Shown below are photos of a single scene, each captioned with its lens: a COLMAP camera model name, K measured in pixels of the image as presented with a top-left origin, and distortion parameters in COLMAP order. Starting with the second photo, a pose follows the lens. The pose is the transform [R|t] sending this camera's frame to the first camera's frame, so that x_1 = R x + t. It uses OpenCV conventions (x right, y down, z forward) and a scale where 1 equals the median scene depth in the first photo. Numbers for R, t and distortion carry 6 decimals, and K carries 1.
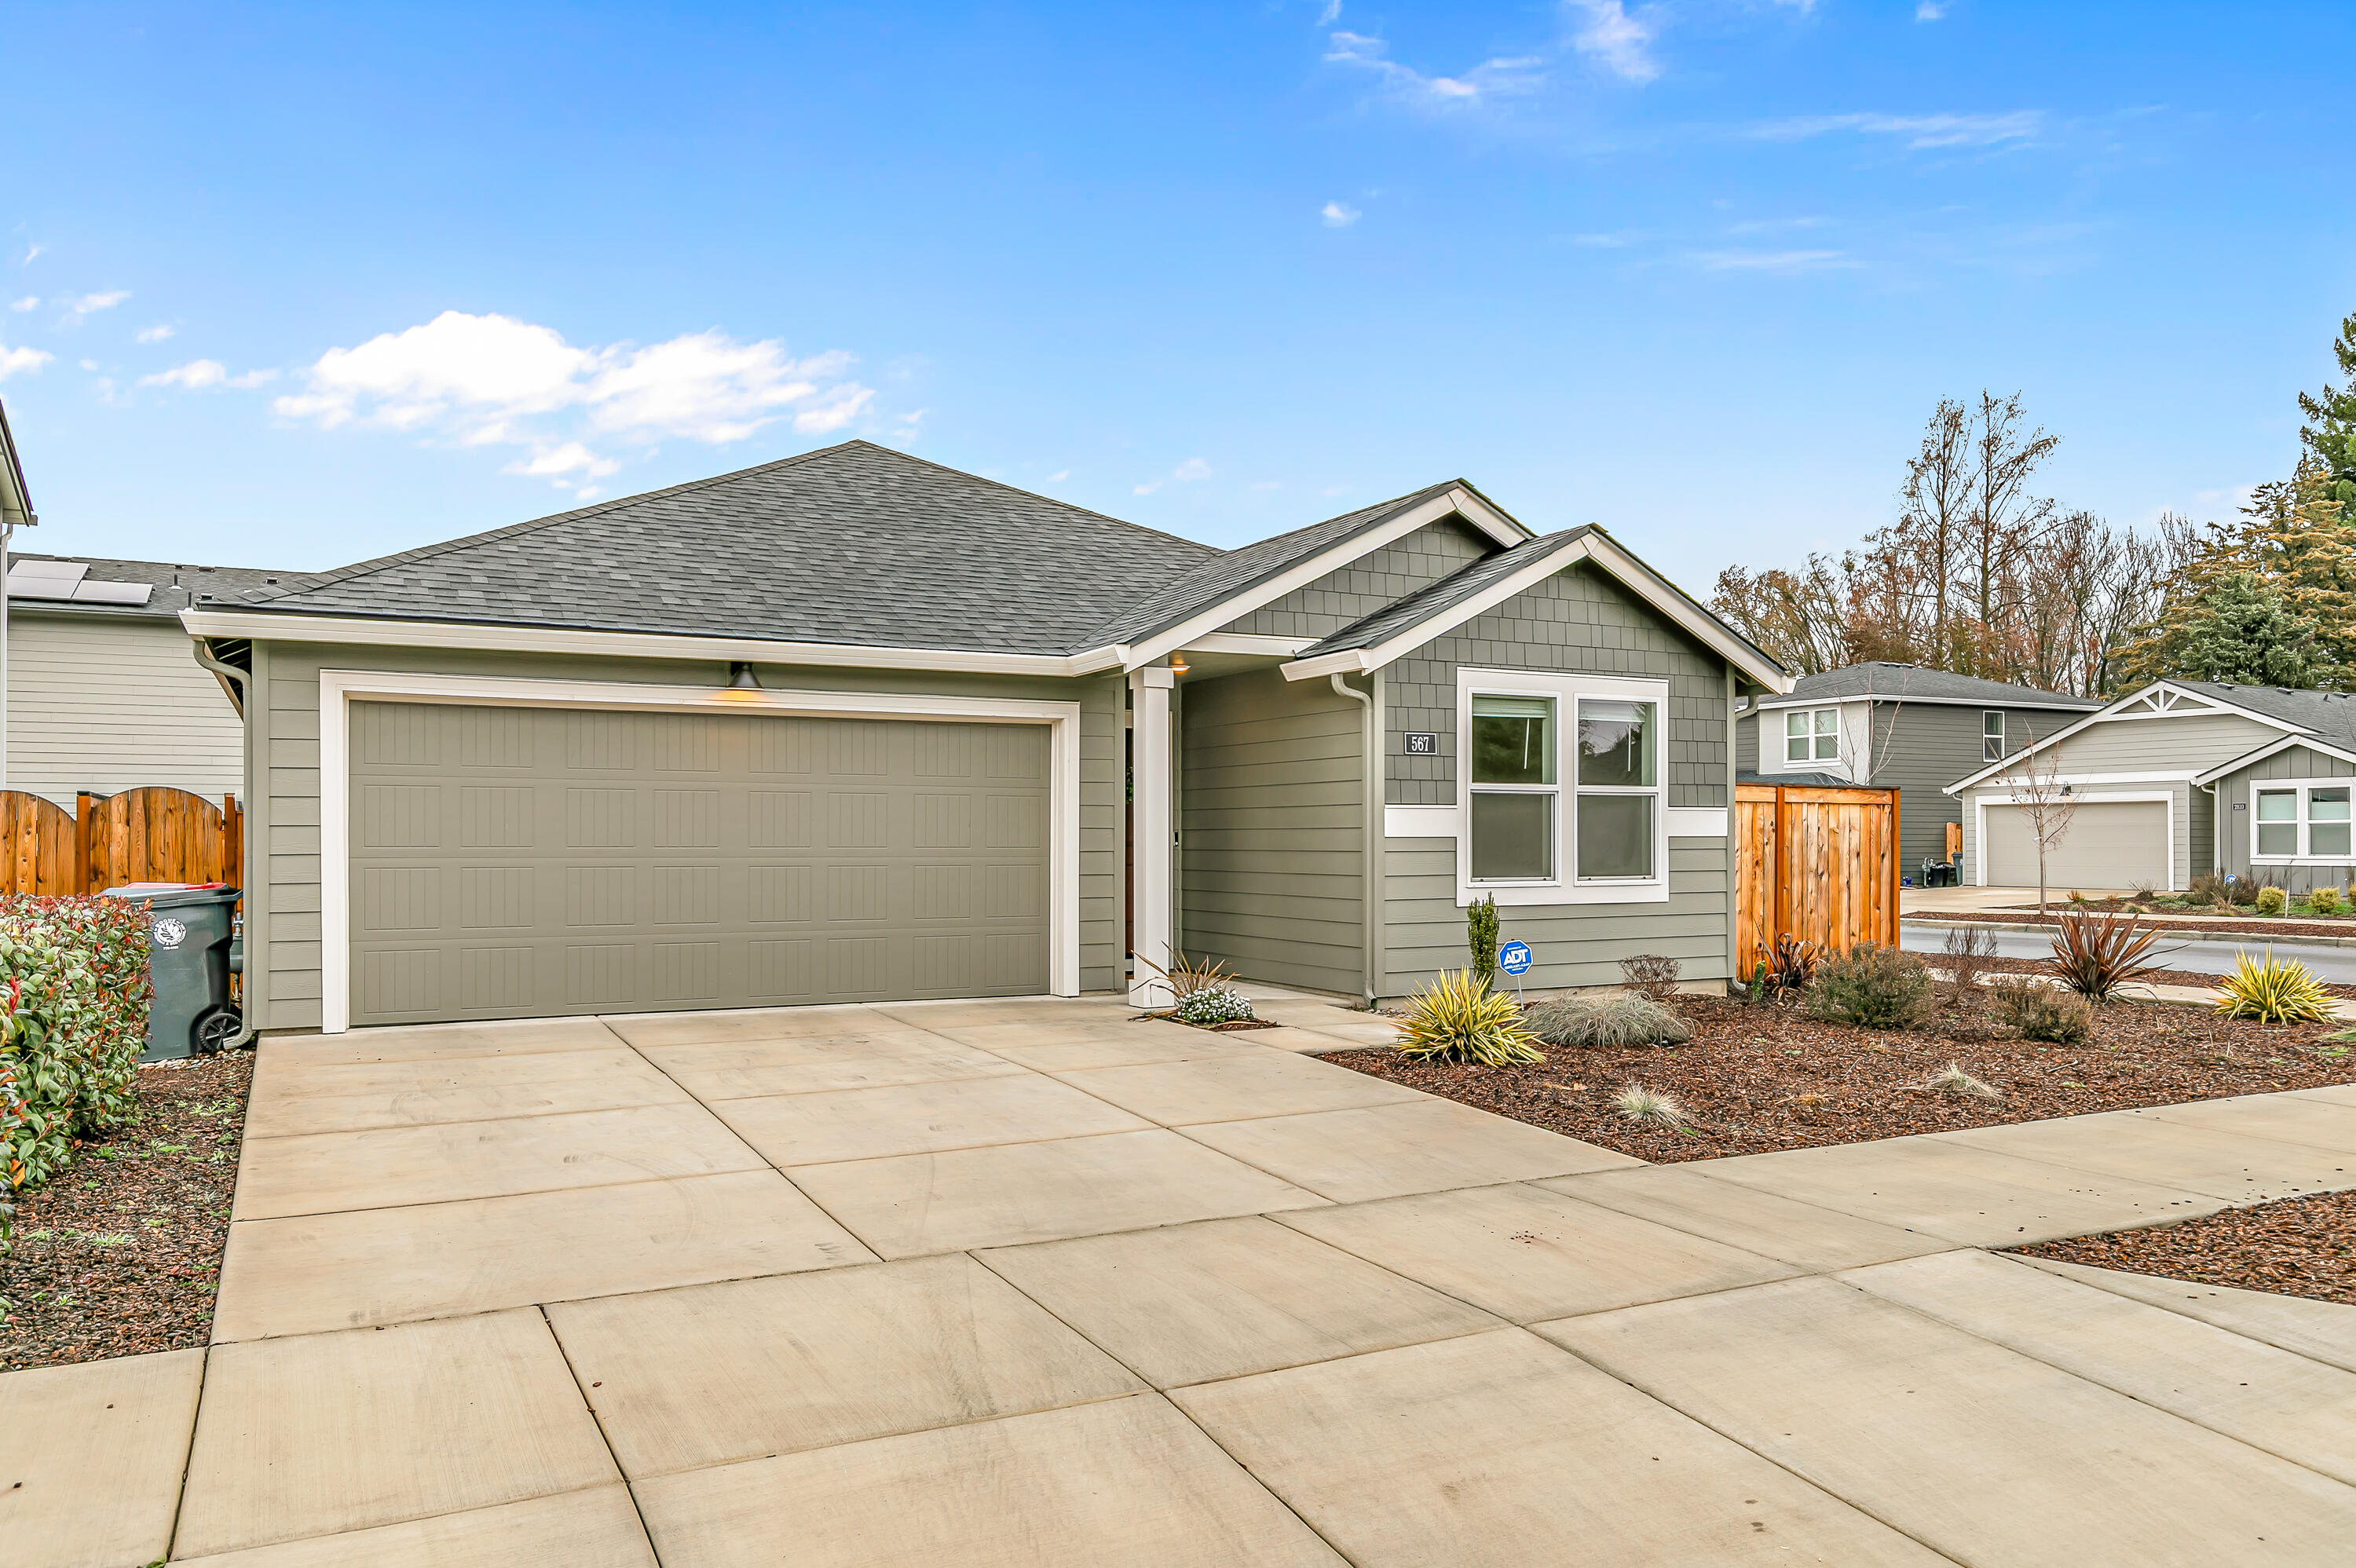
lens RADIAL K [[1659.5, 0, 1178.0], [0, 1659.5, 784.0], [0, 0, 1]] dist [-0.010076, 0.000311]
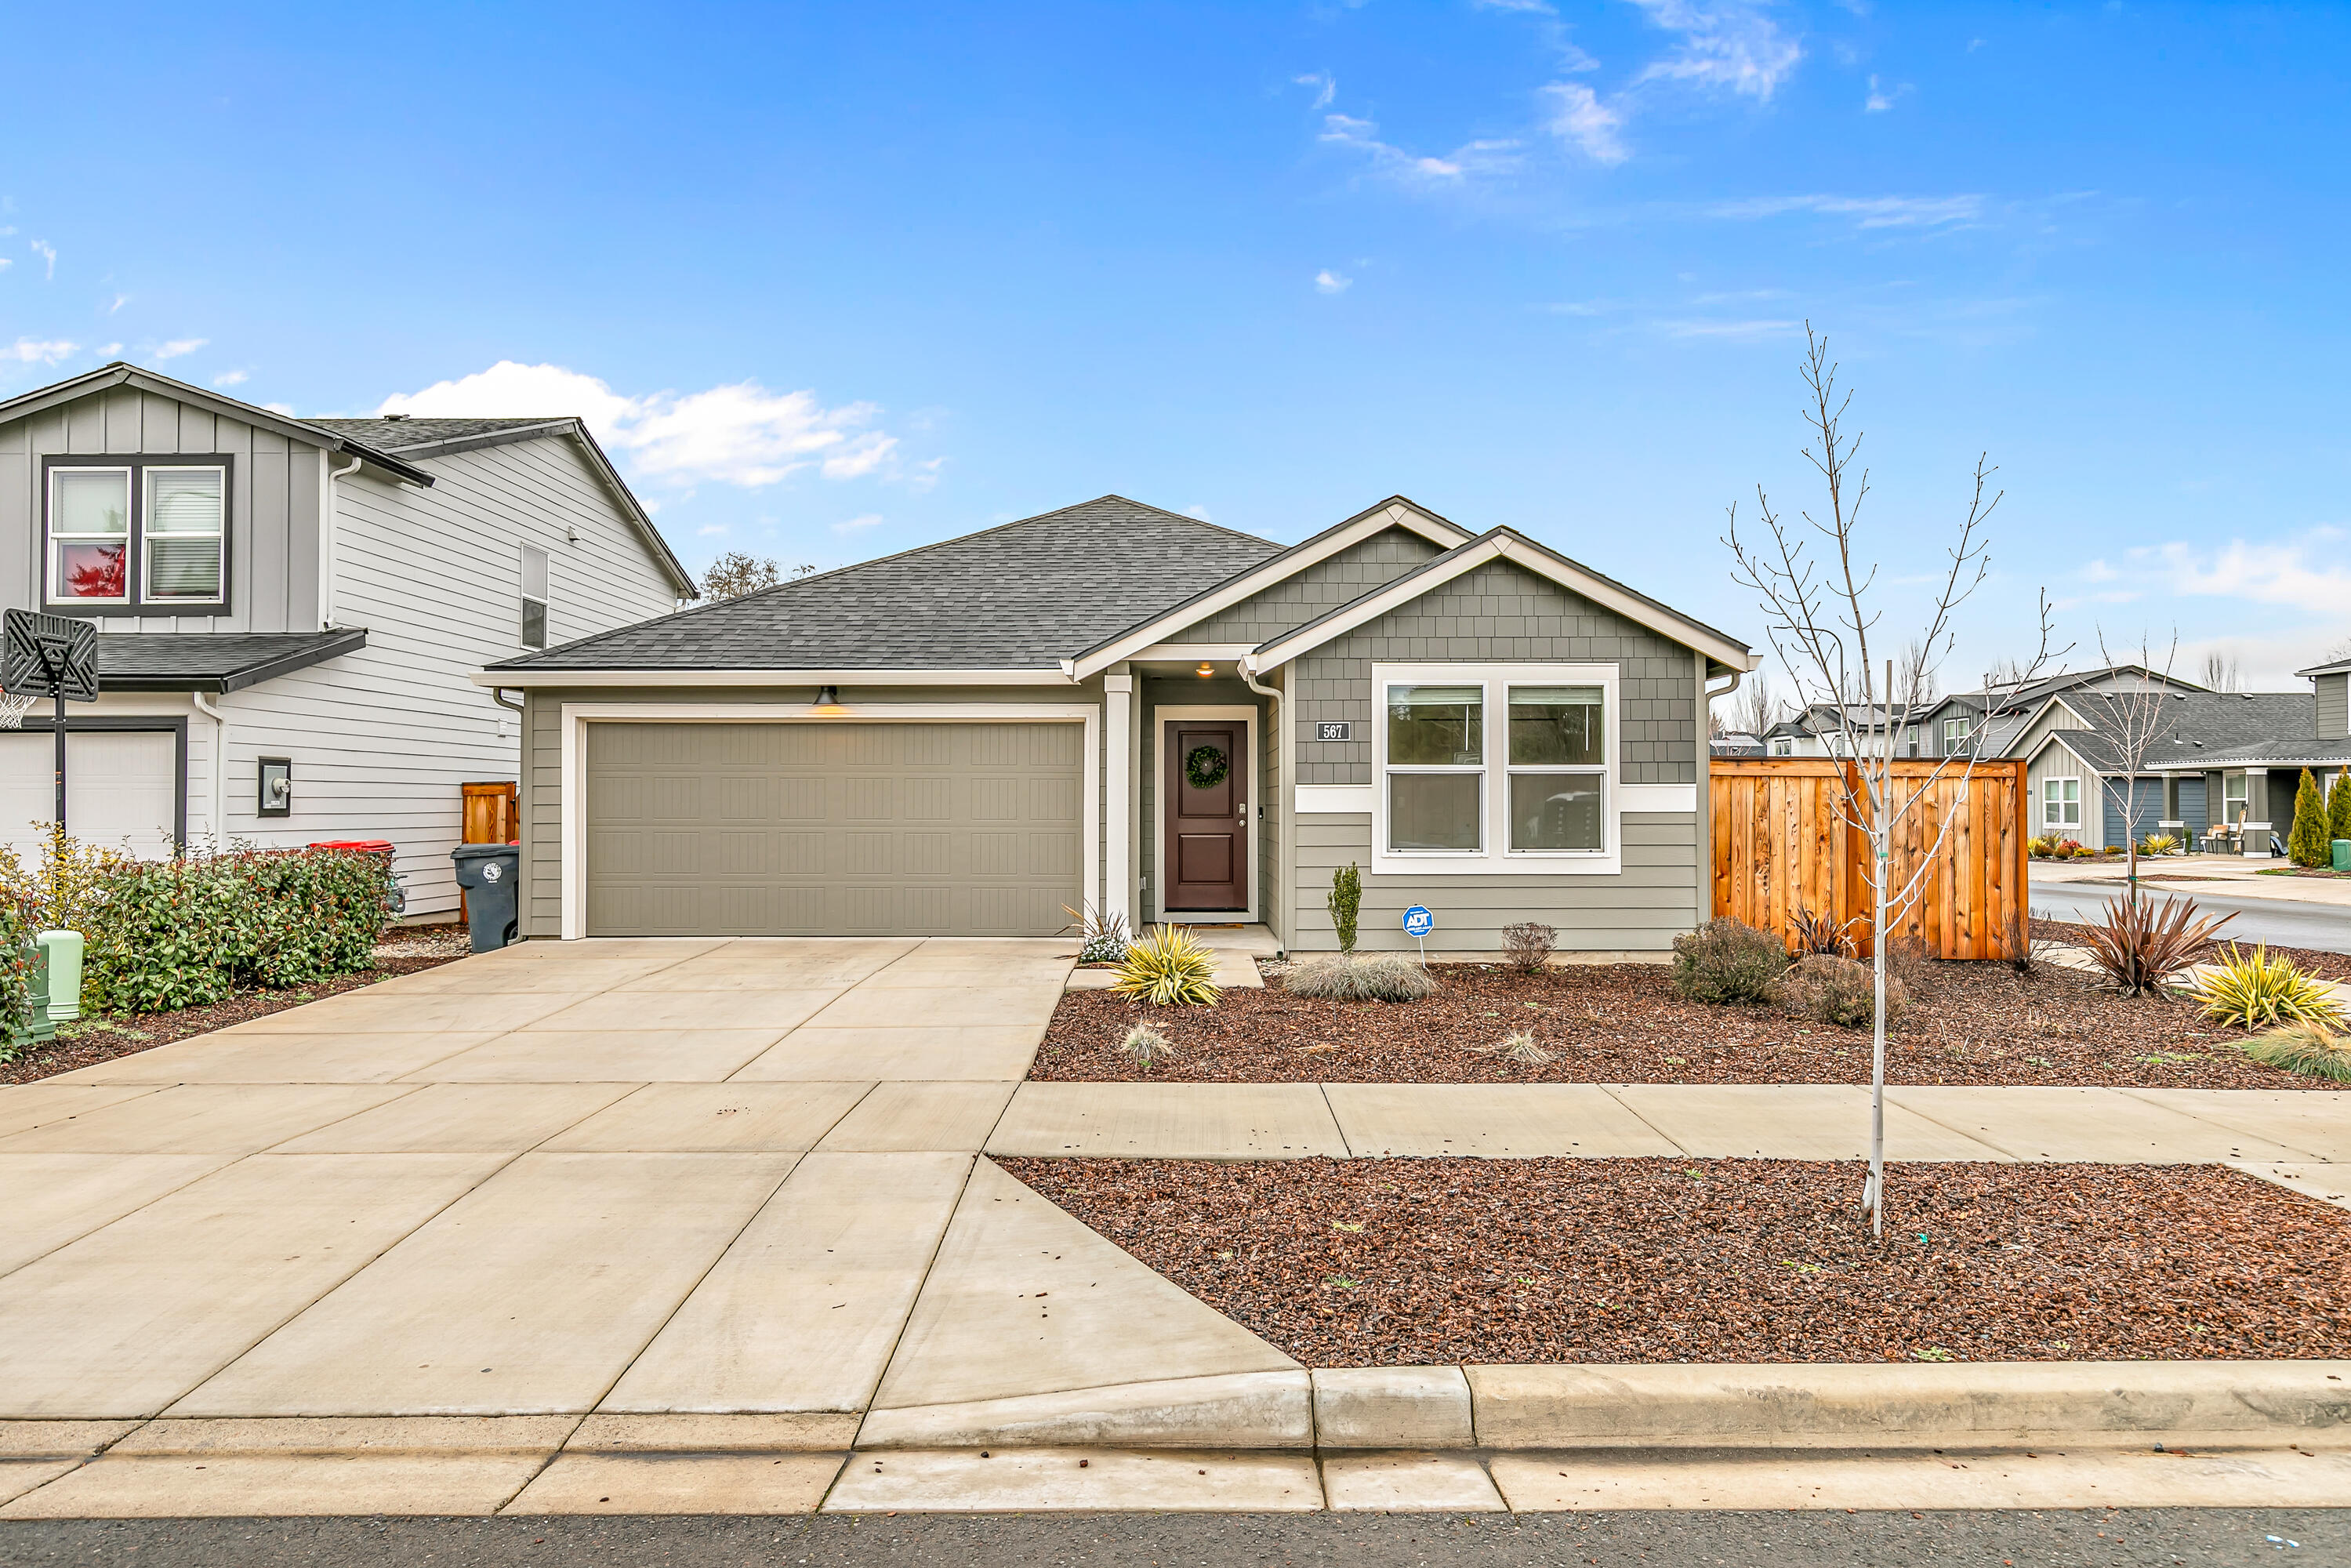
lens RADIAL K [[1479.8, 0, 1173.6], [0, 1479.8, 727.6], [0, 0, 1]] dist [-0.000381, 0.000163]
pose [[0.882857, -0.025259, -0.468962, 0.504316], [0.015254, 0.999568, -0.025121, -0.002592], [0.469394, 0.015025, 0.882861, 0.039642]]
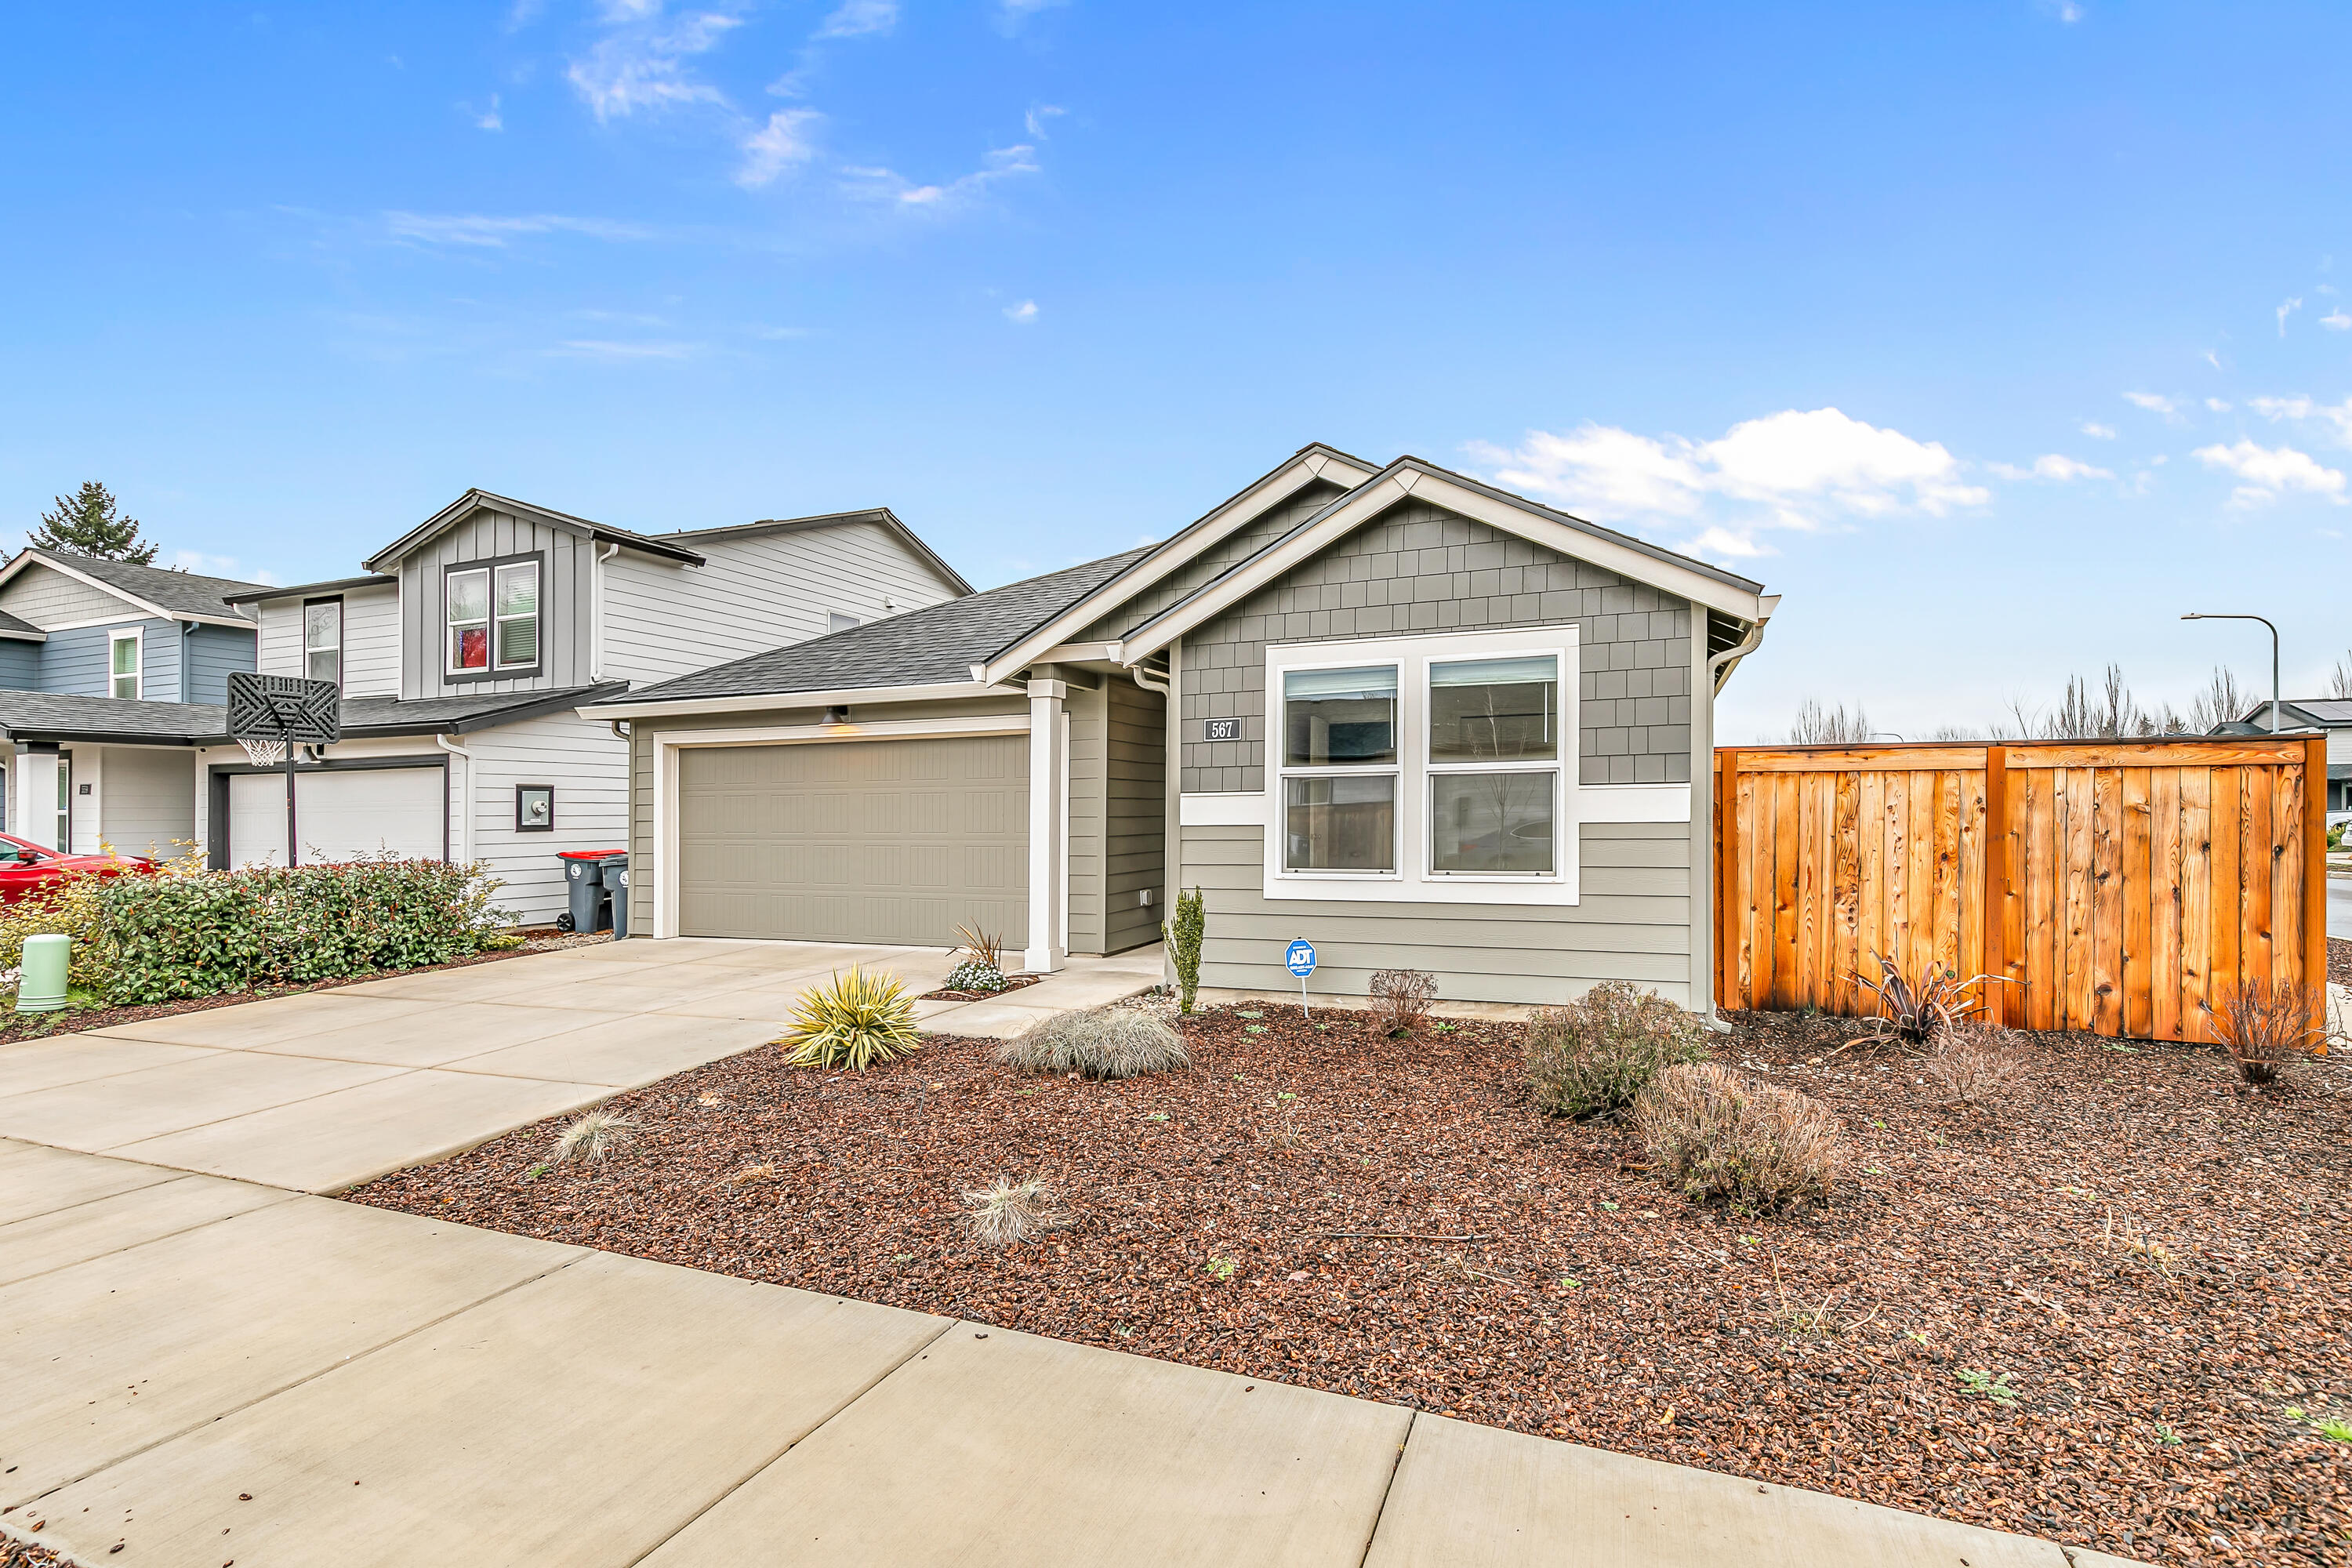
lens RADIAL K [[1100.0, 0, 1189.0], [0, 1100.0, 798.0], [0, 0, 1]] dist [0.005839, -0.000696]
pose [[0.643389, -0.018325, -0.765320, 0.596936], [0.033640, 0.999425, 0.004350, 0.011709], [0.764800, -0.028544, 0.643635, 0.540712]]
